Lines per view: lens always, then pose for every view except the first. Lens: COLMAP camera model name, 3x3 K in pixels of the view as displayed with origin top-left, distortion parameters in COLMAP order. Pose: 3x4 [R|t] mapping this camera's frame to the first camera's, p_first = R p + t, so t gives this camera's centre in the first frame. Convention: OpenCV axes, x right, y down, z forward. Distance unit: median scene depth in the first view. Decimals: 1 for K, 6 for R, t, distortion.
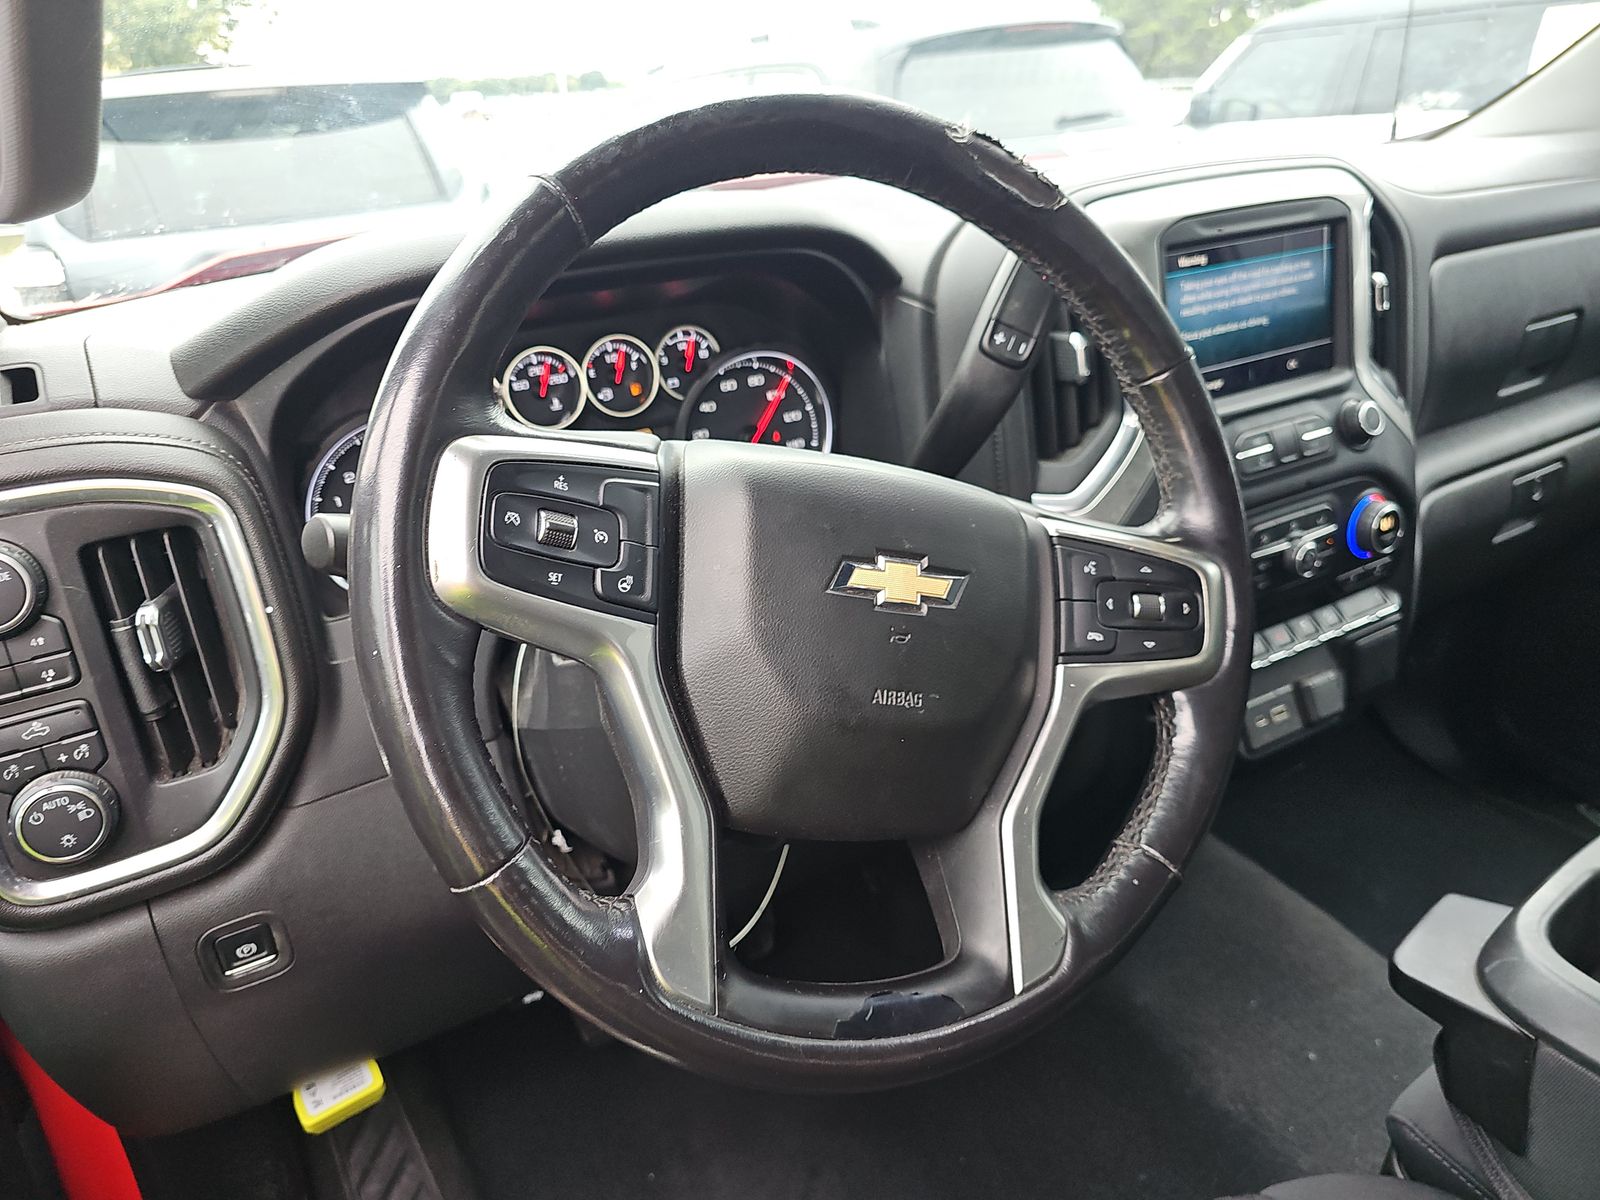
lens RADIAL K [[1072.7, 0, 800.0], [0, 1072.7, 600.0], [0, 0, 1]] dist [0.025819, -0.034883]
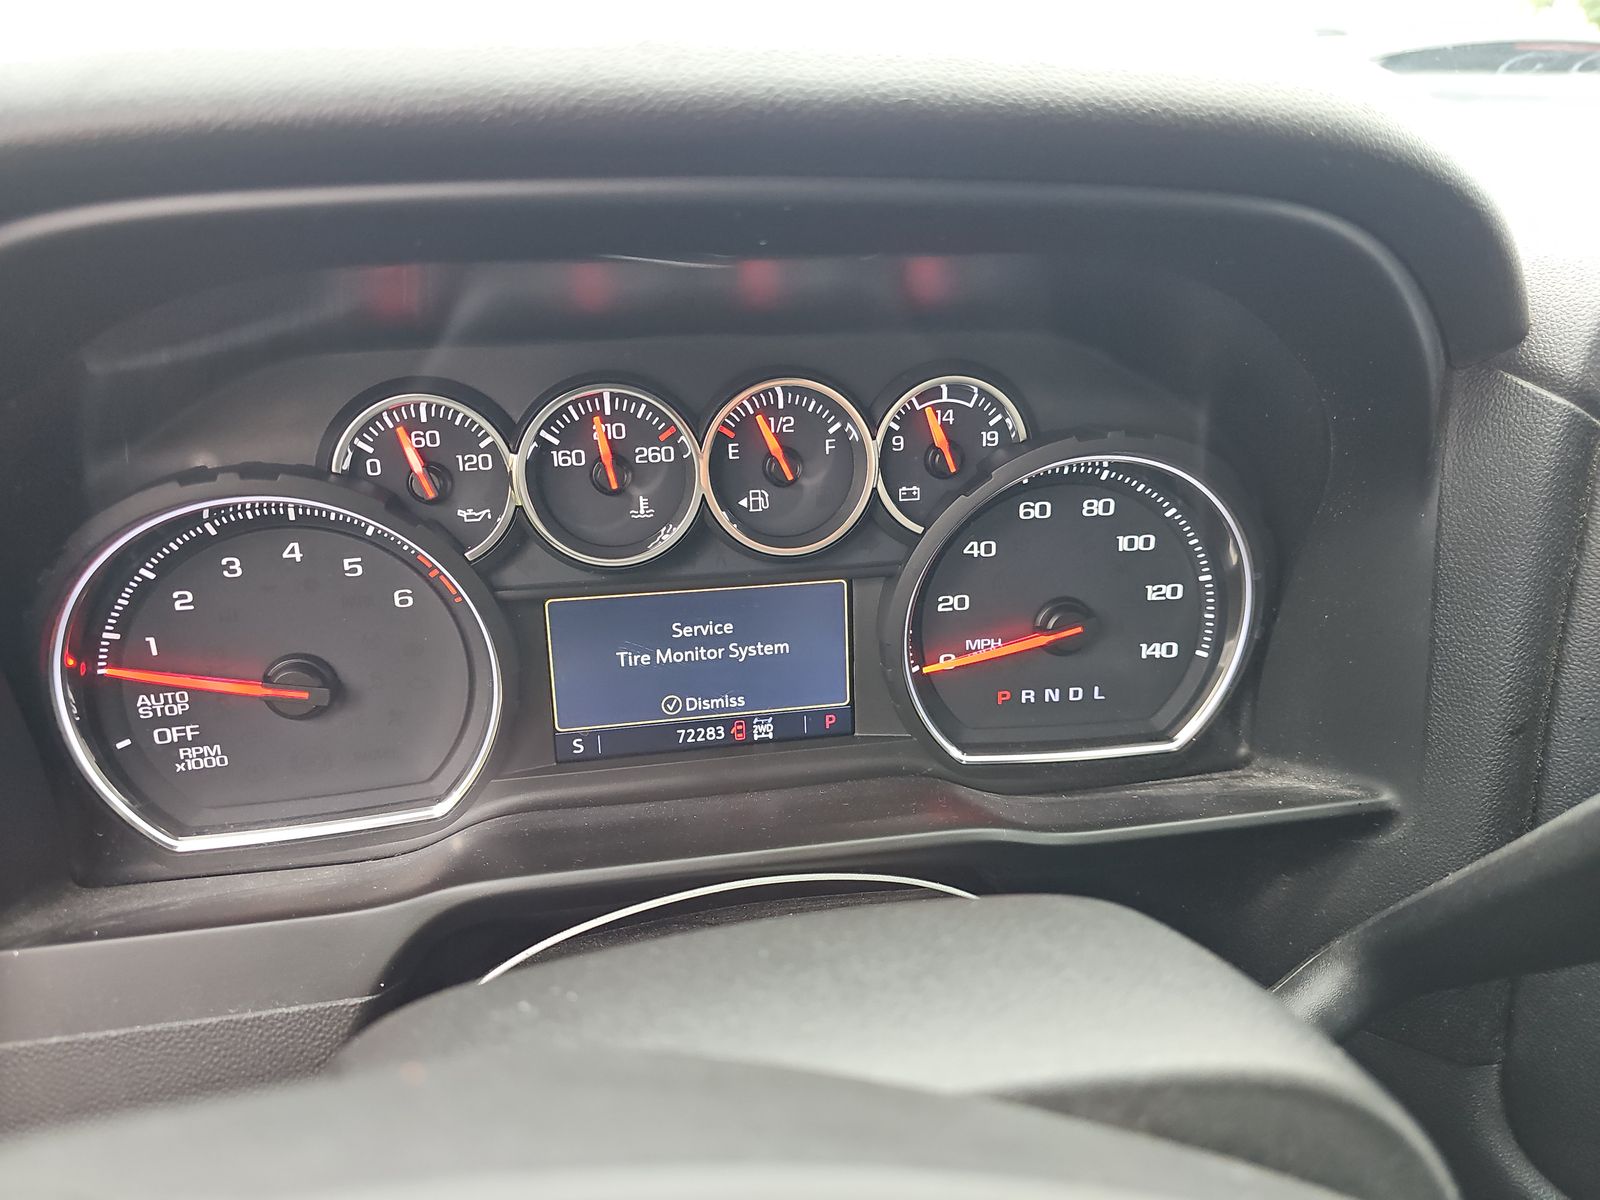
lens RADIAL K [[1072.7, 0, 800.0], [0, 1072.7, 600.0], [0, 0, 1]] dist [0.025819, -0.034883]
pose [[0.934128, 0.196248, -0.298148, -0.014684], [-0.199342, 0.979719, 0.020319, -0.142737], [0.296089, 0.040453, 0.954303, 0.500223]]
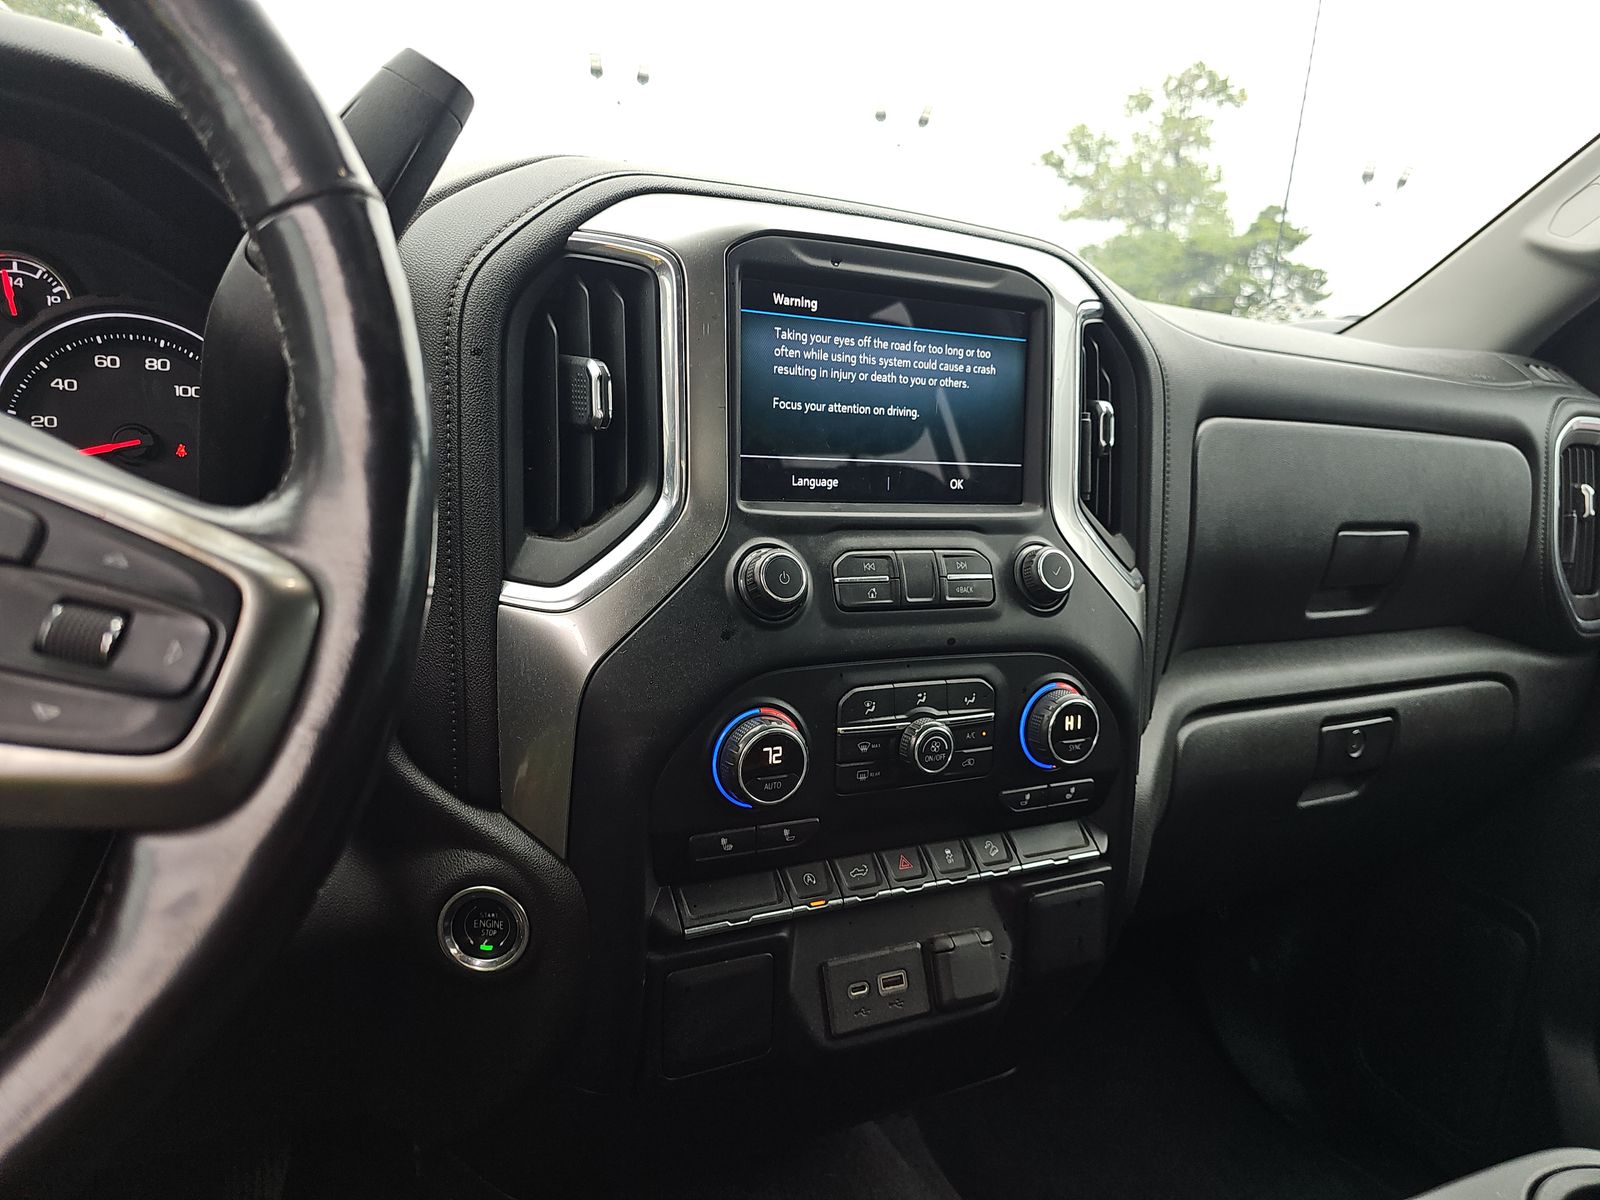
lens RADIAL K [[1072.7, 0, 800.0], [0, 1072.7, 600.0], [0, 0, 1]] dist [0.025819, -0.034883]
pose [[0.988198, 0.153140, 0.003529, 0.372473], [-0.149151, 0.967195, -0.205642, 0.022952], [-0.034905, 0.202689, 0.978621, 0.319843]]
